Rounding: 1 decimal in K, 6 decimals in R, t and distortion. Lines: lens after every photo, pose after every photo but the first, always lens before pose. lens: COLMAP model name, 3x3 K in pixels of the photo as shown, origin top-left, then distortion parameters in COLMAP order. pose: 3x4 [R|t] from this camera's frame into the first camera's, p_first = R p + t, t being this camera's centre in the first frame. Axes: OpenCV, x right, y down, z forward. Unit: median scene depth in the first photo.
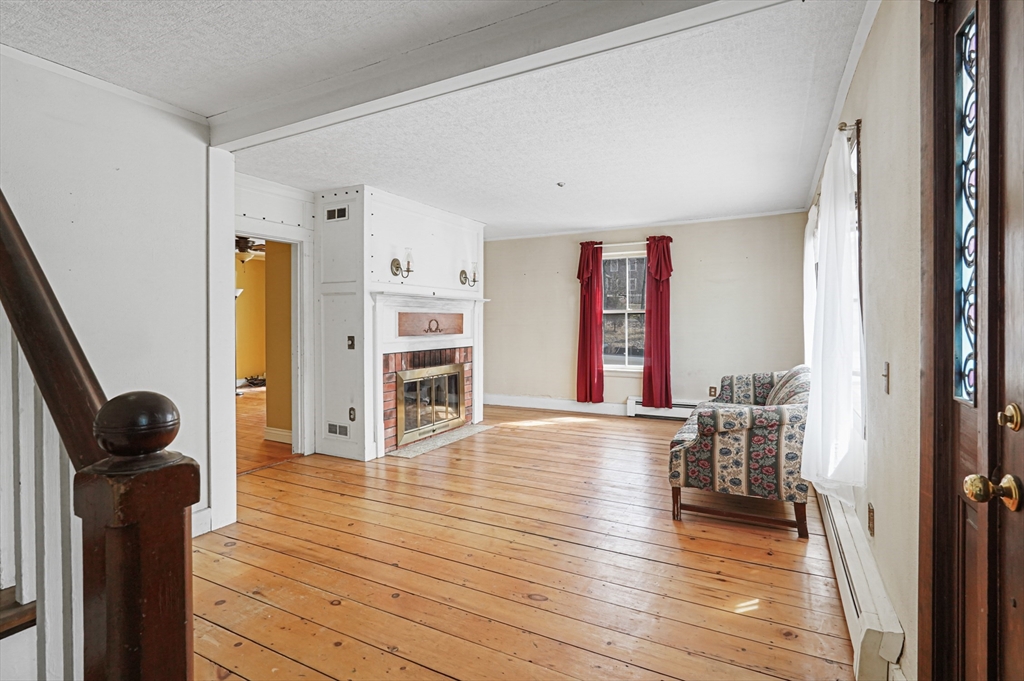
lens RADIAL K [[455.2, 0, 503.4], [0, 455.2, 316.7], [0, 0, 1]] dist [-0.013736, 0.001177]
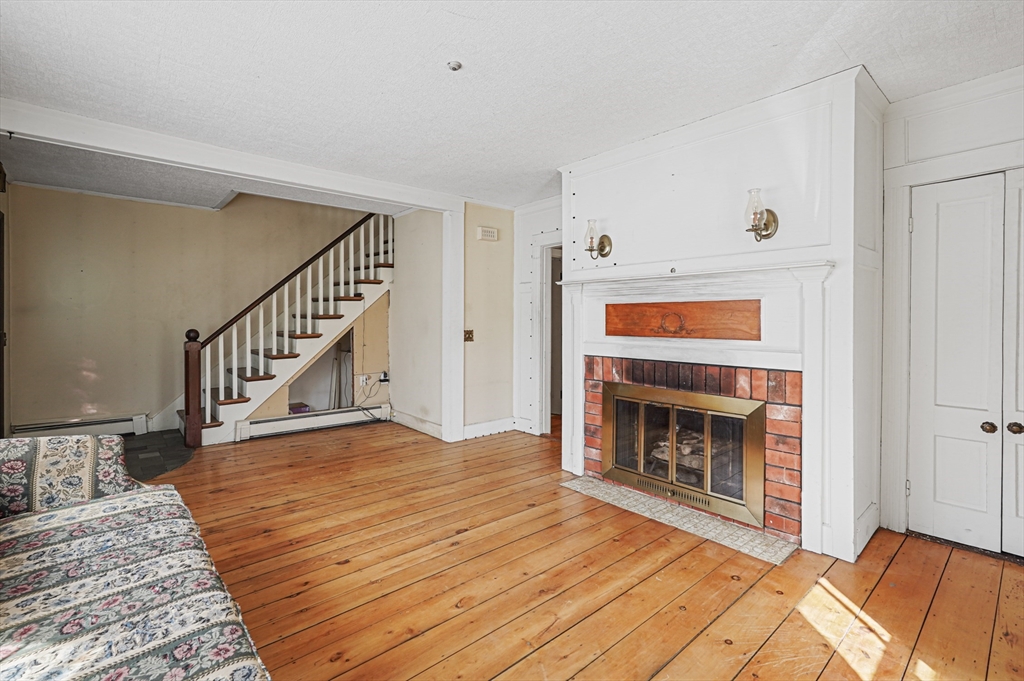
lens RADIAL K [[455.2, 0, 503.4], [0, 455.2, 316.7], [0, 0, 1]] dist [-0.013736, 0.001177]
pose [[-0.313856, -0.003804, -0.949463, 0.479774], [0.007875, 0.999947, -0.006609, 0.013270], [0.949438, -0.009552, -0.313809, 0.934002]]
